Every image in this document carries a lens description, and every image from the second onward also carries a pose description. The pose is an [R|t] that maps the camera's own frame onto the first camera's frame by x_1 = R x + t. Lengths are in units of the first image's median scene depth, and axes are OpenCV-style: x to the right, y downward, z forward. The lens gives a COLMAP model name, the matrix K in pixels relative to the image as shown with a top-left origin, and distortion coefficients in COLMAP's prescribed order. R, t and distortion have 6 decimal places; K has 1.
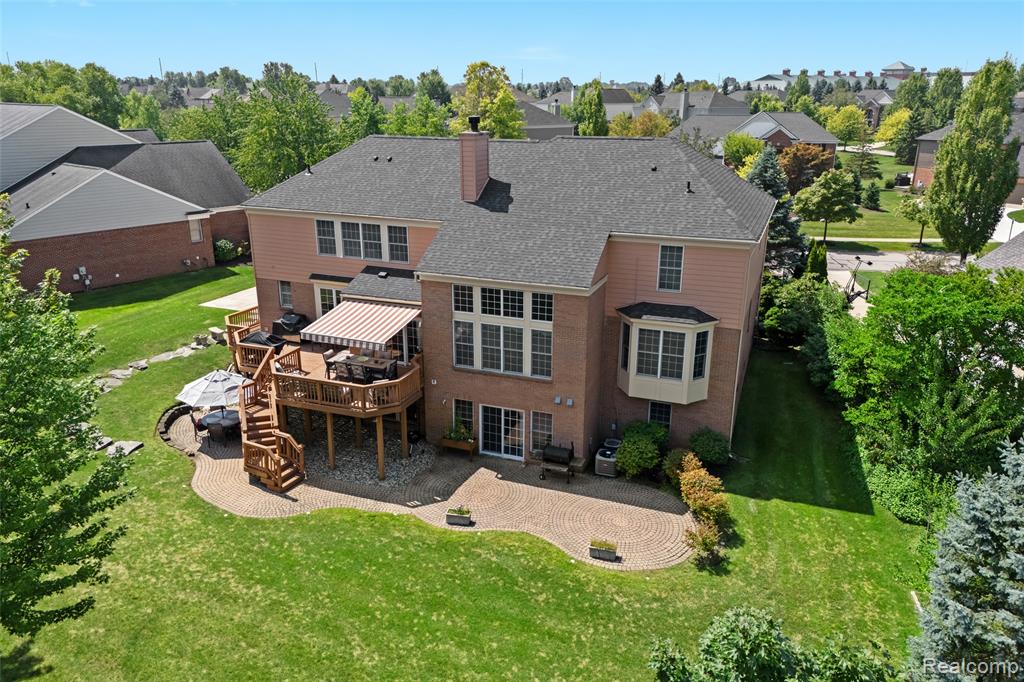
lens RADIAL K [[755.3, 0, 512.0], [0, 755.3, 341.0], [0, 0, 1]] dist [0.027890, -0.001064]
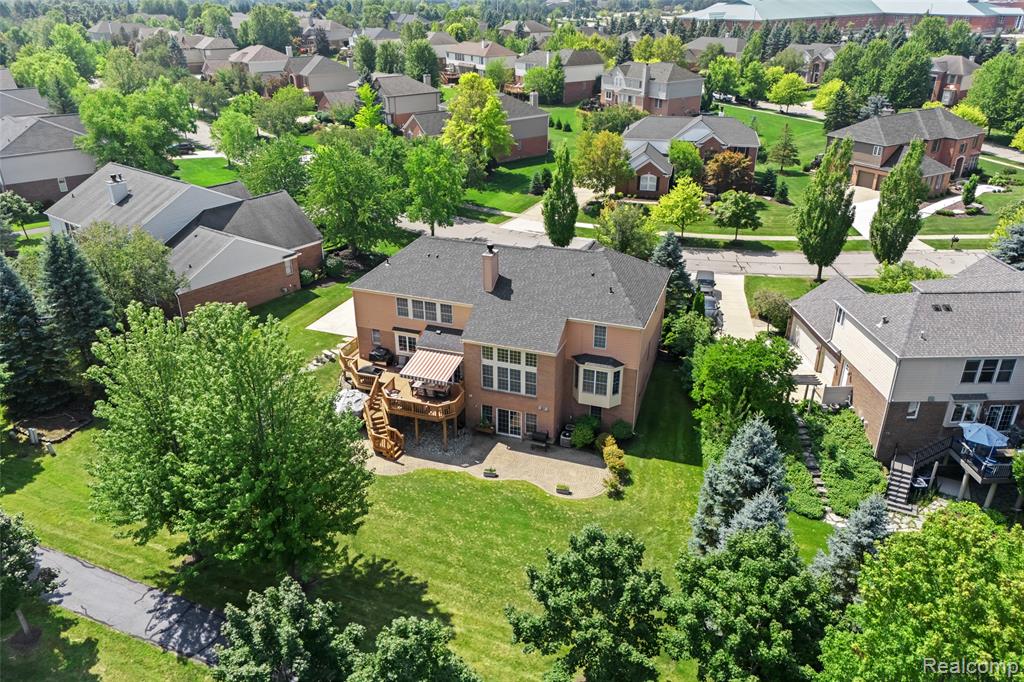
lens RADIAL K [[745.5, 0, 512.0], [0, 745.5, 341.0], [0, 0, 1]] dist [0.066692, -0.062334]
pose [[0.999480, -0.015697, 0.028160, -0.056182], [0.012053, 0.992058, 0.125204, -0.313096], [-0.029902, -0.124799, 0.991731, -0.790085]]
